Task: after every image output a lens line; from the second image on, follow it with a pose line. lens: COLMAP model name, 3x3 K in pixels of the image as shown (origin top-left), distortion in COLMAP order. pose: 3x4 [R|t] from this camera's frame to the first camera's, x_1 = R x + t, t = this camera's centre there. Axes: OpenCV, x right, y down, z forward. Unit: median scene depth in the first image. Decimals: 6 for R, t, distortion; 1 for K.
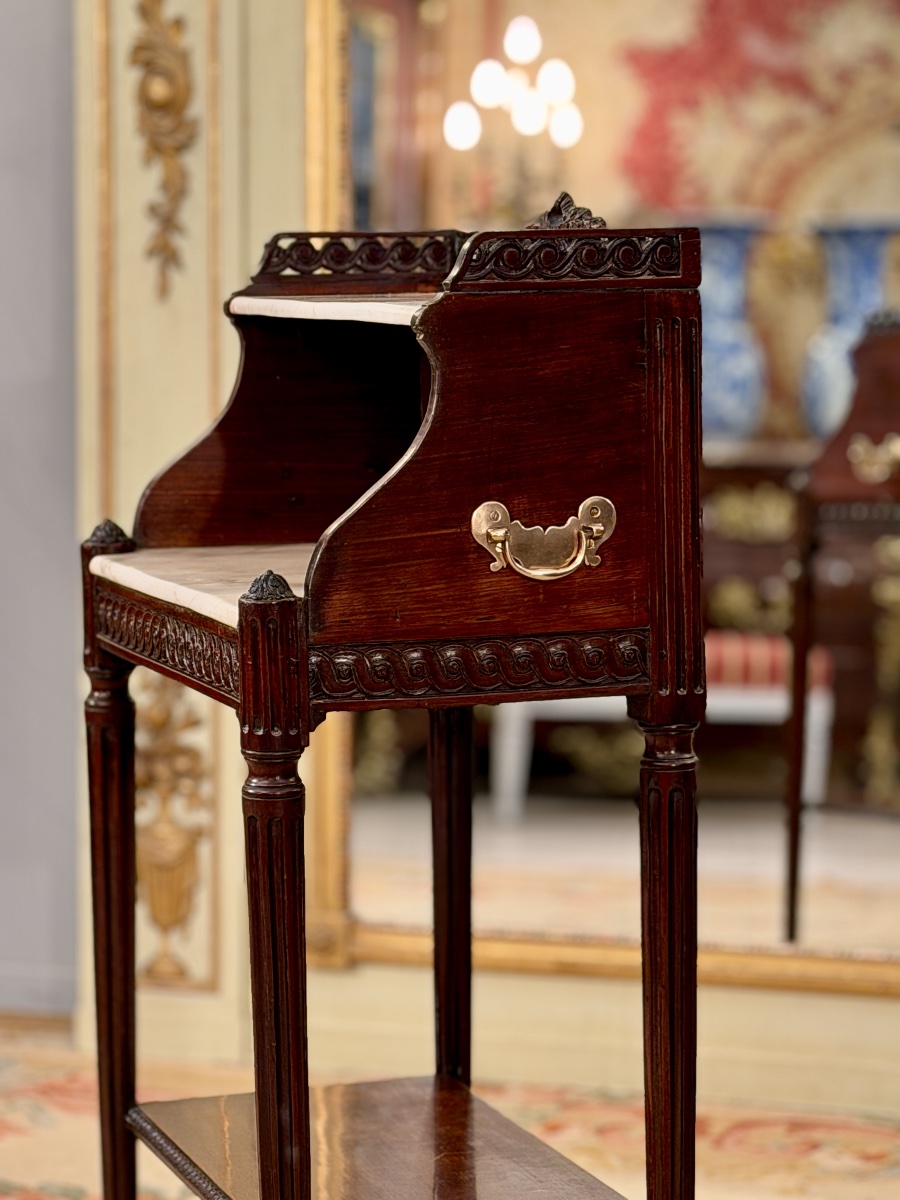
lens RADIAL K [[3335.1, 0, 428.1], [0, 3335.1, 587.0], [0, 0, 1]] dist [0.144322, 0.000000]
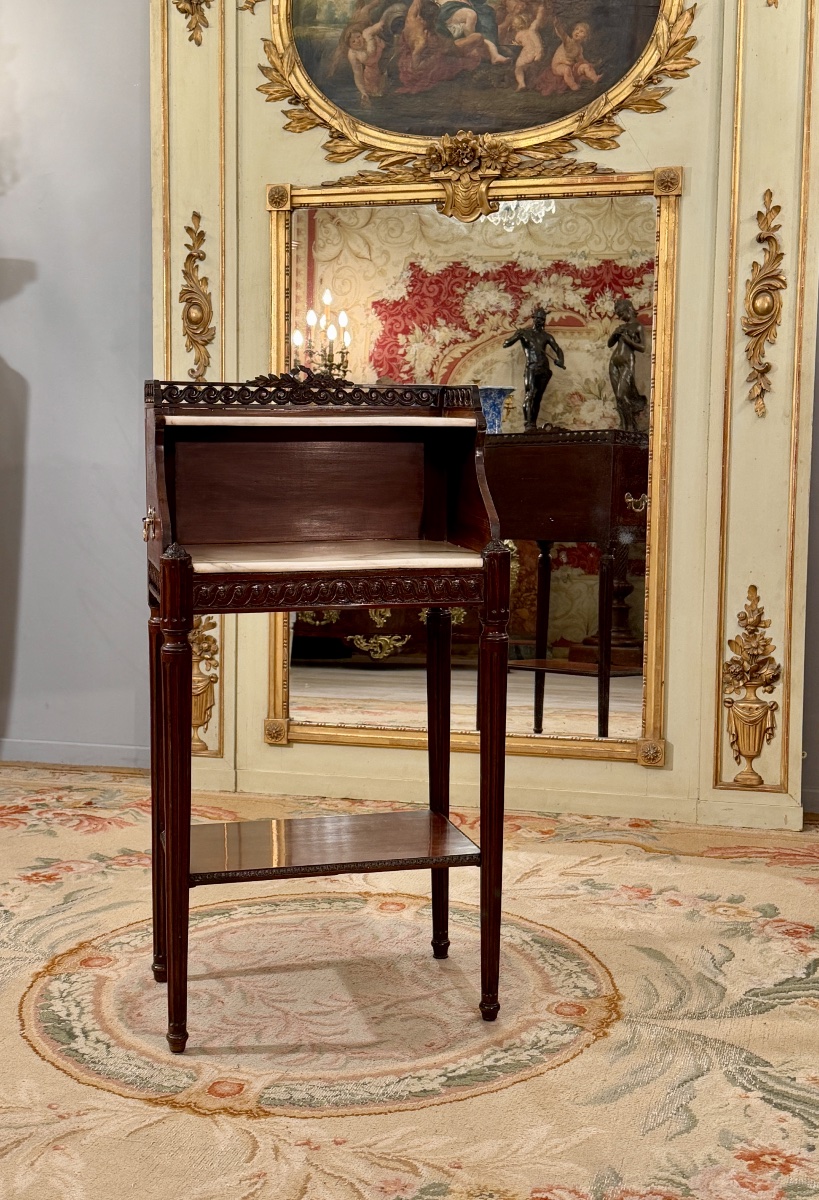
lens RADIAL K [[1612.0, 0, 399.4], [0, 1612.0, 600.1], [0, 0, 1]] dist [0.137321, 0.000000]
pose [[0.995287, 0.003565, 0.096909, -0.073767], [-0.005635, 0.999762, 0.021089, 0.005429], [-0.096810, -0.021536, 0.995070, 0.008419]]
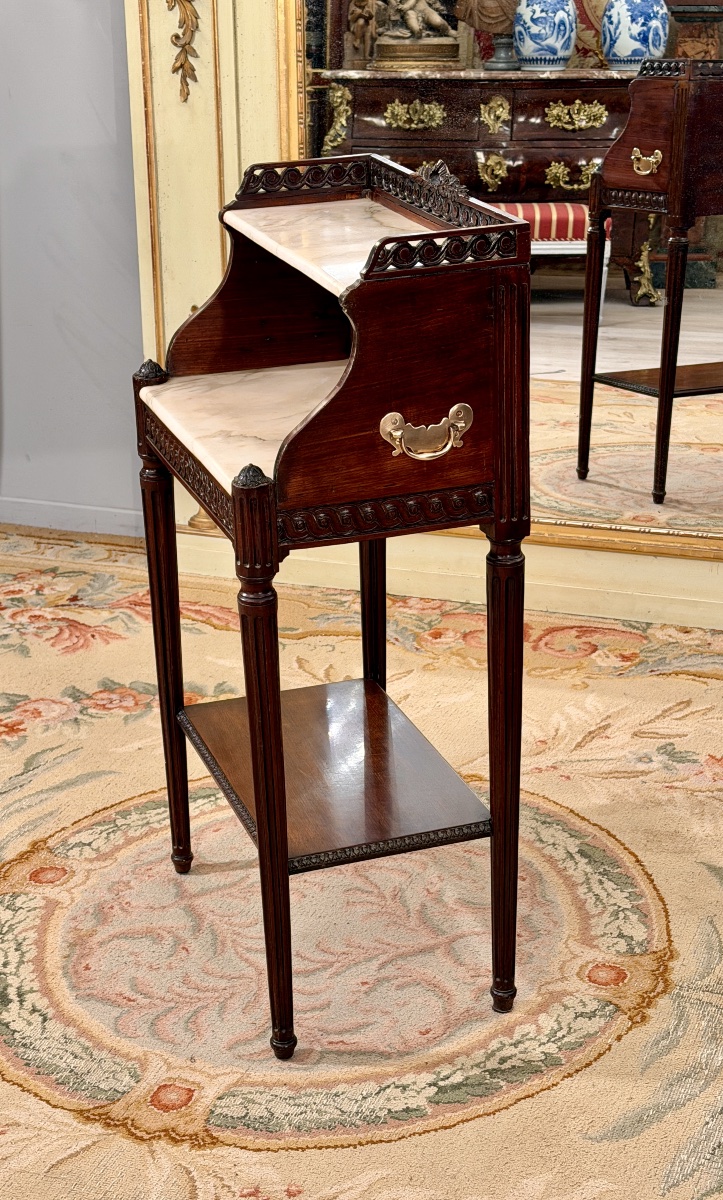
lens RADIAL K [[1965.8, 0, 348.9], [0, 1965.8, 609.5], [0, 0, 1]] dist [0.169124, 0.000000]
pose [[0.999851, -0.011493, -0.012867, 0.007833], [0.014565, 0.962055, 0.272467, -0.156842], [0.009247, -0.272614, 0.962079, 0.078165]]
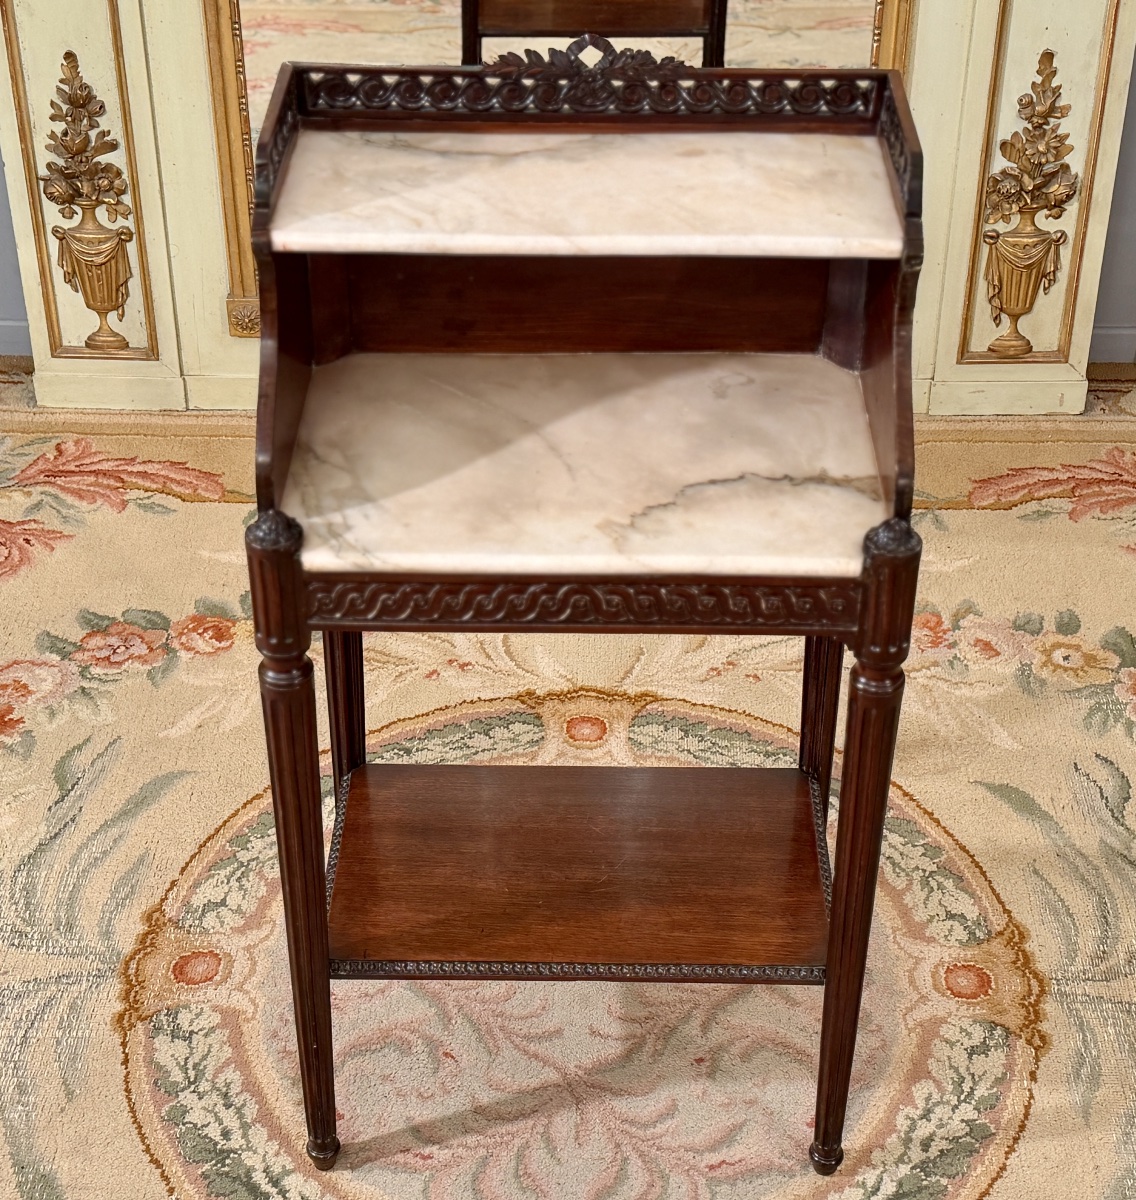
lens RADIAL K [[2179.3, 0, 551.0], [0, 2179.3, 617.8], [0, 0, 1]] dist [0.143559, 0.000000]
pose [[0.942903, -0.185130, 0.276878, -0.242332], [0.023860, 0.866704, 0.498252, -0.283580], [-0.332212, -0.463197, 0.821635, 0.344026]]
